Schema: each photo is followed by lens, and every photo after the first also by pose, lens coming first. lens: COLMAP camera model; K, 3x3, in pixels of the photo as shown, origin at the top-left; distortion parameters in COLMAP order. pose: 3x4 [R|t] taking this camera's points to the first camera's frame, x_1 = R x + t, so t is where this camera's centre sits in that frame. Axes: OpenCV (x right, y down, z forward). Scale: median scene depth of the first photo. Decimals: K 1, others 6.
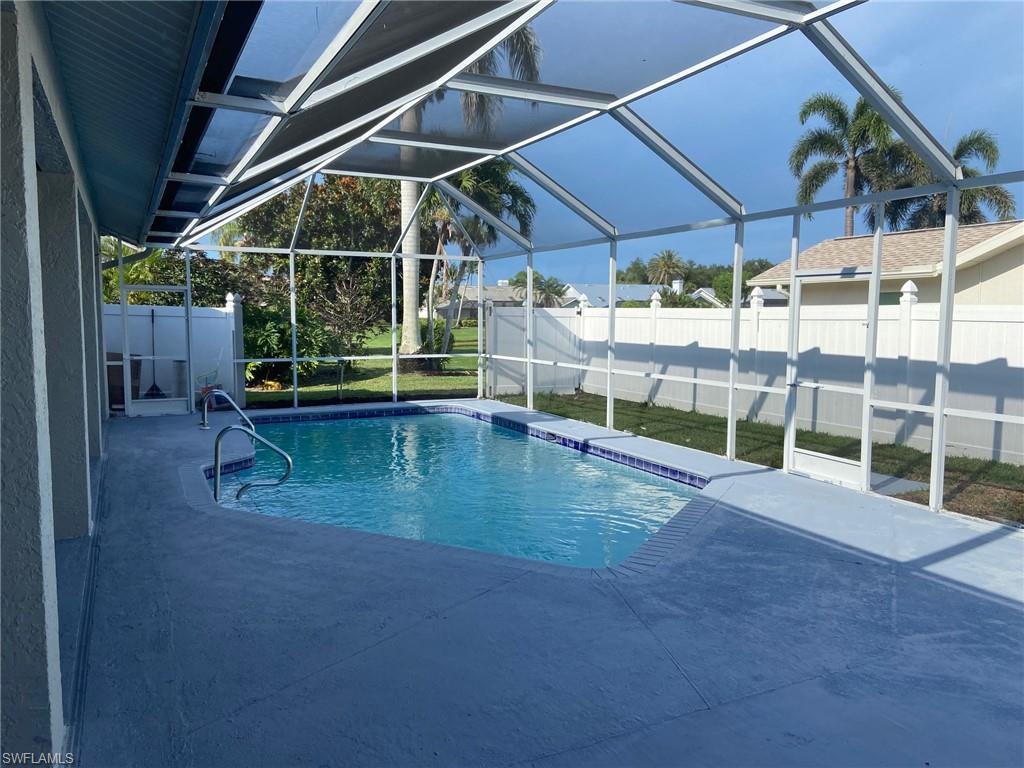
lens RADIAL K [[782.1, 0, 512.0], [0, 782.1, 384.0], [0, 0, 1]] dist [0.088420, -0.106440]
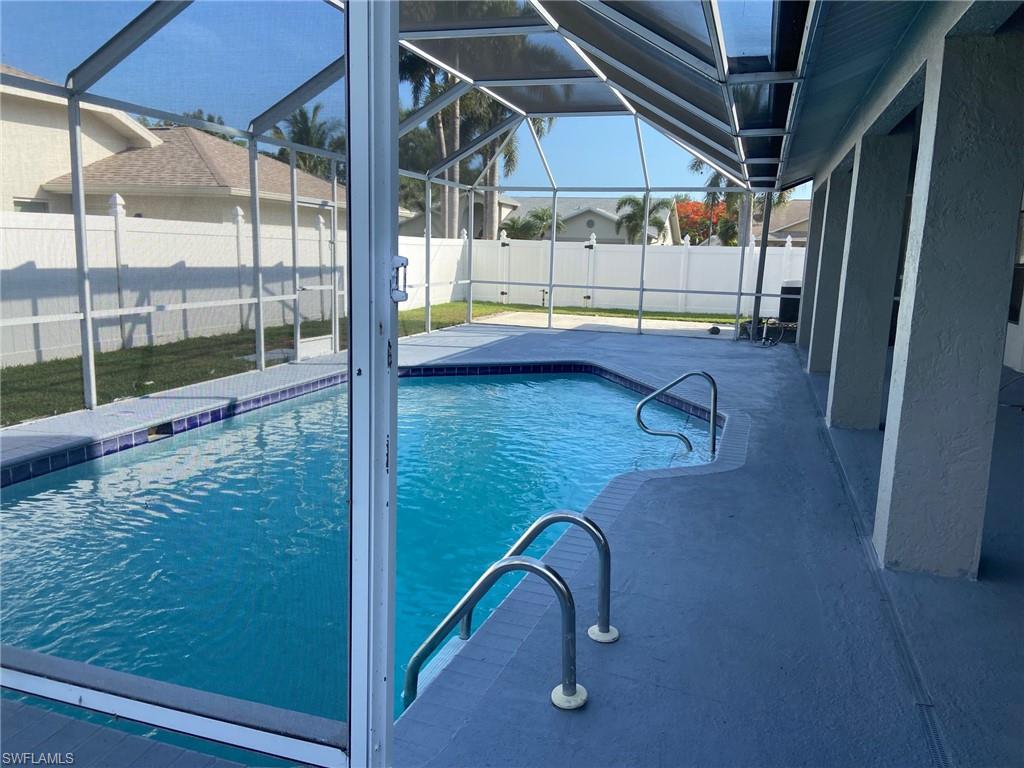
lens RADIAL K [[782.1, 0, 512.0], [0, 782.1, 384.0], [0, 0, 1]] dist [0.088420, -0.106440]
pose [[-0.726659, -0.144229, 0.671688, -0.604007], [0.028926, 0.970423, 0.239670, -0.115288], [-0.686389, 0.193588, -0.700995, 1.357147]]
